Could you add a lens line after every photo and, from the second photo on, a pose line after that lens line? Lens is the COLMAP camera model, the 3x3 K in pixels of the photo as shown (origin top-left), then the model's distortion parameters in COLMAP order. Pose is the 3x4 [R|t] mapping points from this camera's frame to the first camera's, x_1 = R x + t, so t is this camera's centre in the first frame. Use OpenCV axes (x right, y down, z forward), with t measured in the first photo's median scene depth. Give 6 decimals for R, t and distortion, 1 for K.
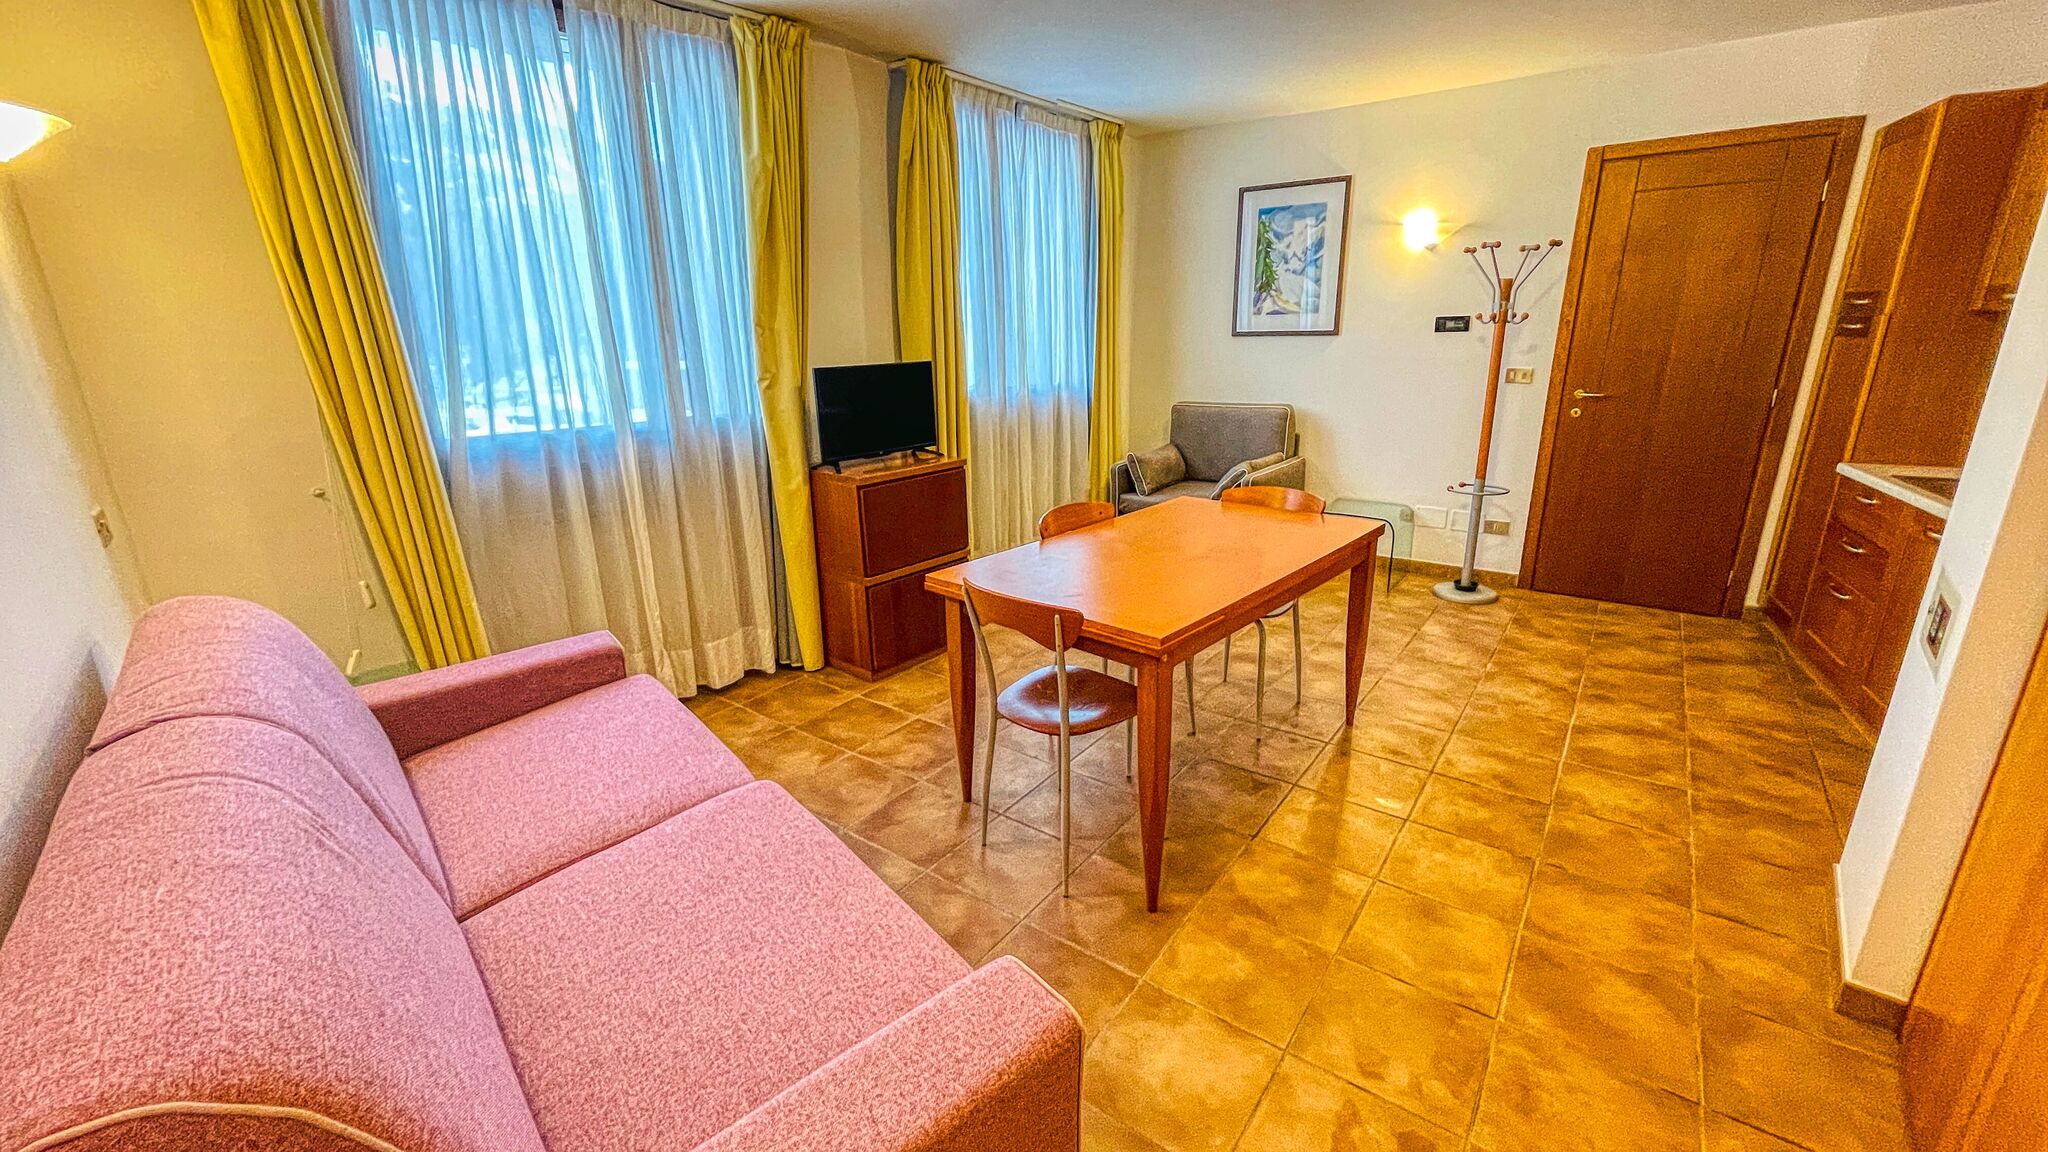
lens RADIAL K [[825.3, 0, 1020.1], [0, 825.3, 573.3], [0, 0, 1]] dist [-0.003955, 0.001608]
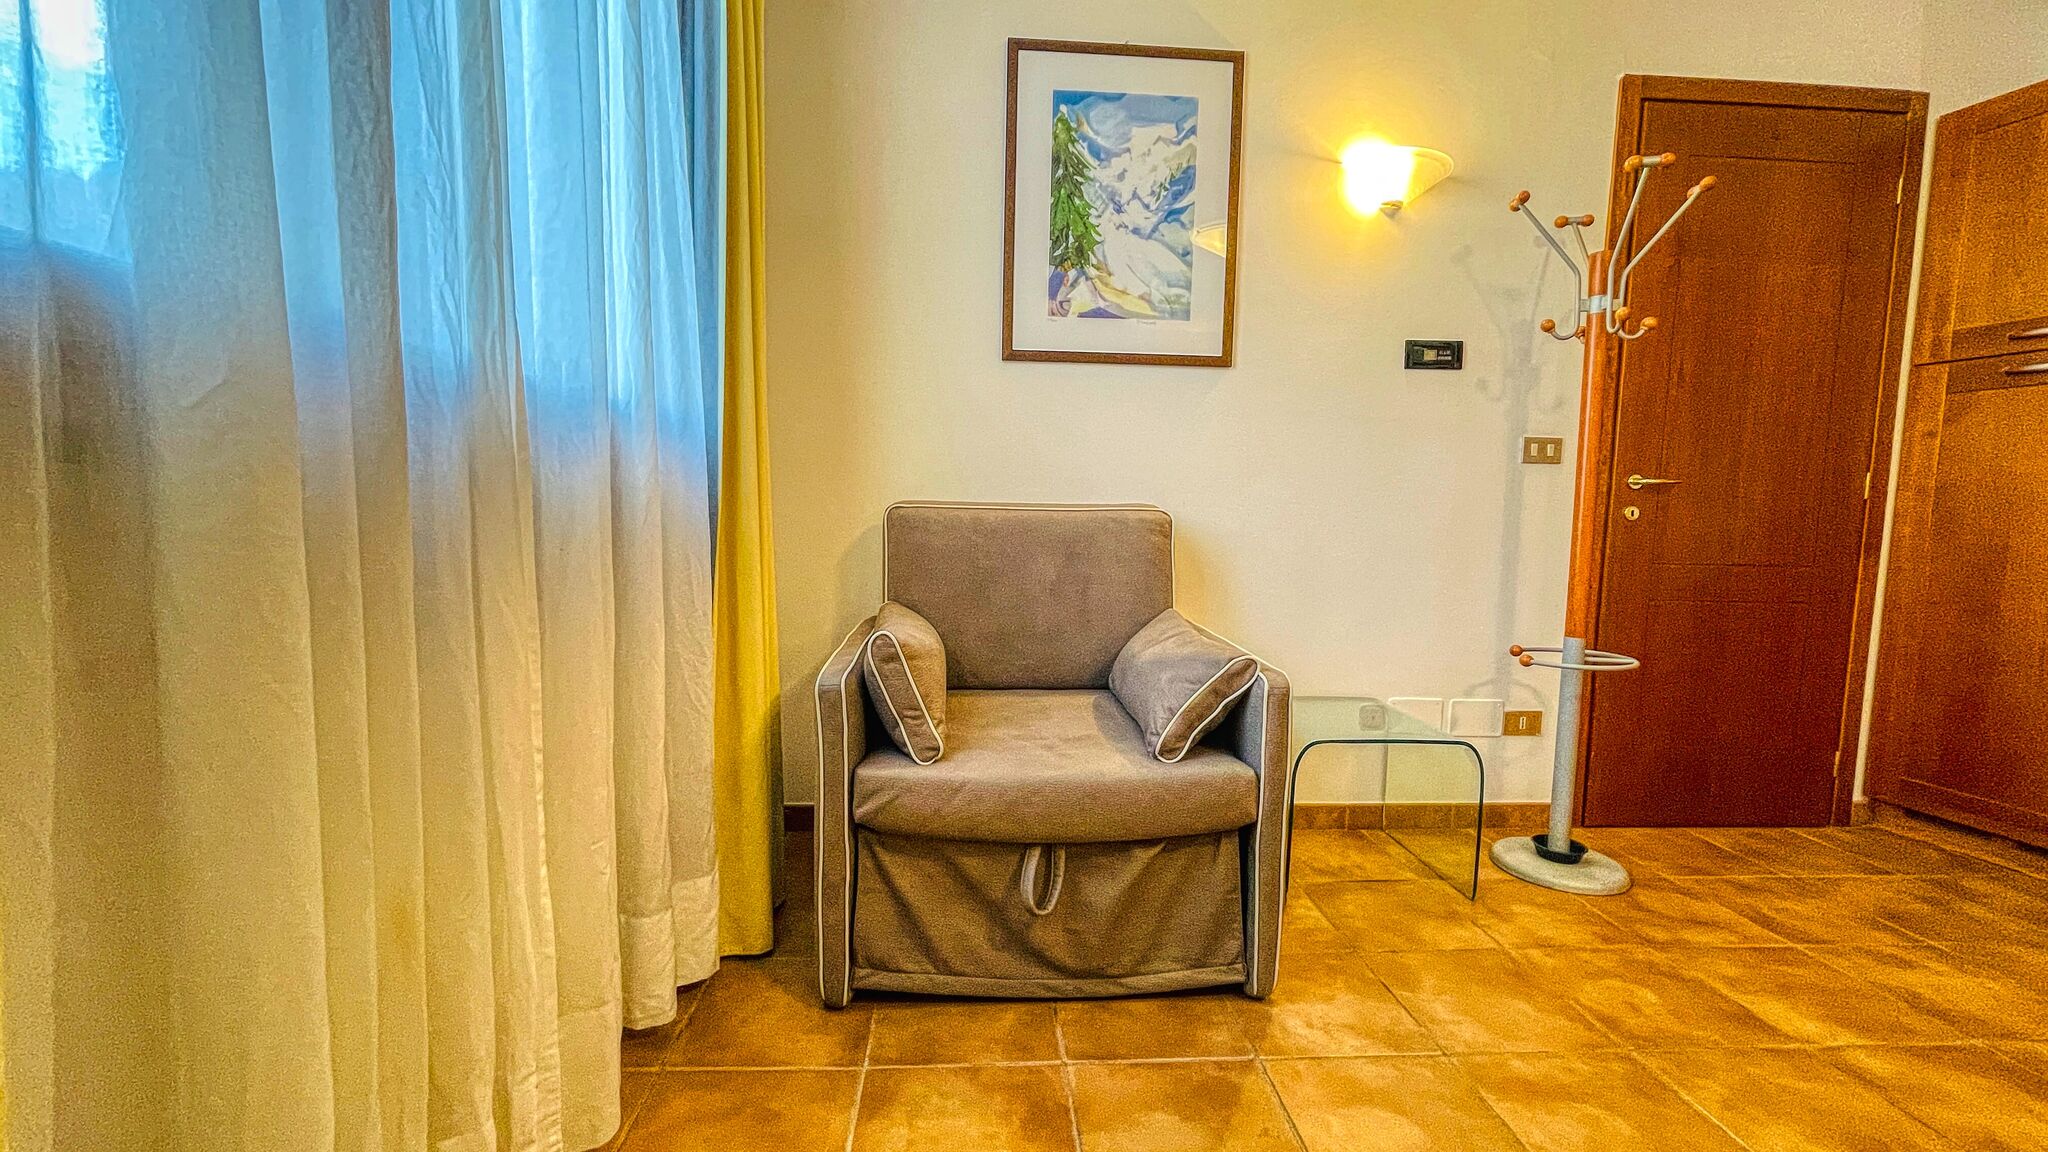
lens RADIAL K [[825.3, 0, 1020.6], [0, 825.3, 573.2], [0, 0, 1]] dist [-0.003955, 0.001608]
pose [[0.761132, -0.019317, 0.648309, -0.030257], [0.150923, 0.977394, -0.148066, -0.124352], [-0.630793, 0.210543, 0.746841, 0.795505]]
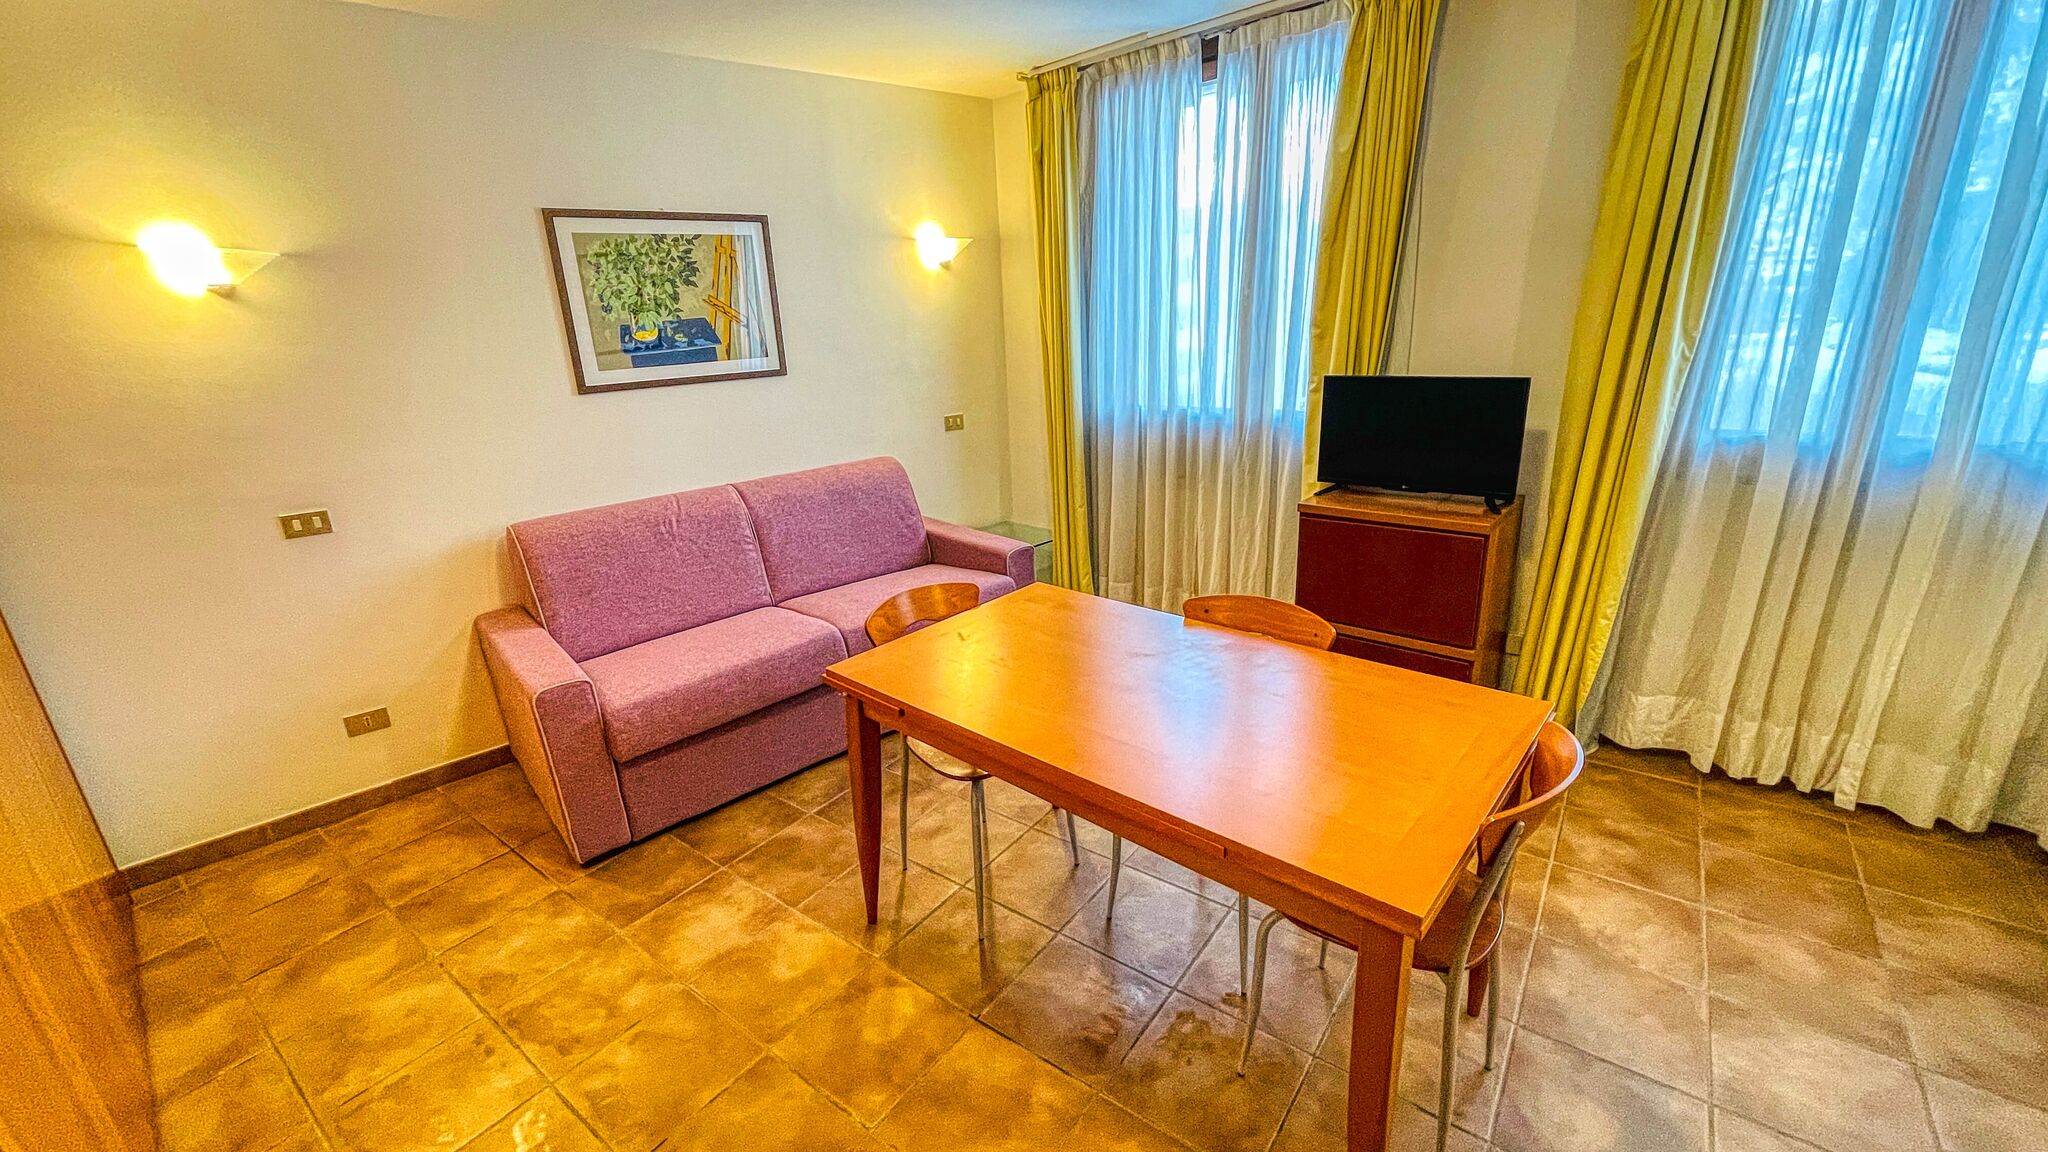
lens RADIAL K [[825.3, 0, 1019.1], [0, 825.3, 576.8], [0, 0, 1]] dist [-0.003955, 0.001608]
pose [[-0.001443, 0.328197, -0.944608, 0.485672], [-0.239651, 0.916969, 0.318960, -0.184572], [0.970858, 0.226836, 0.077330, 0.474747]]
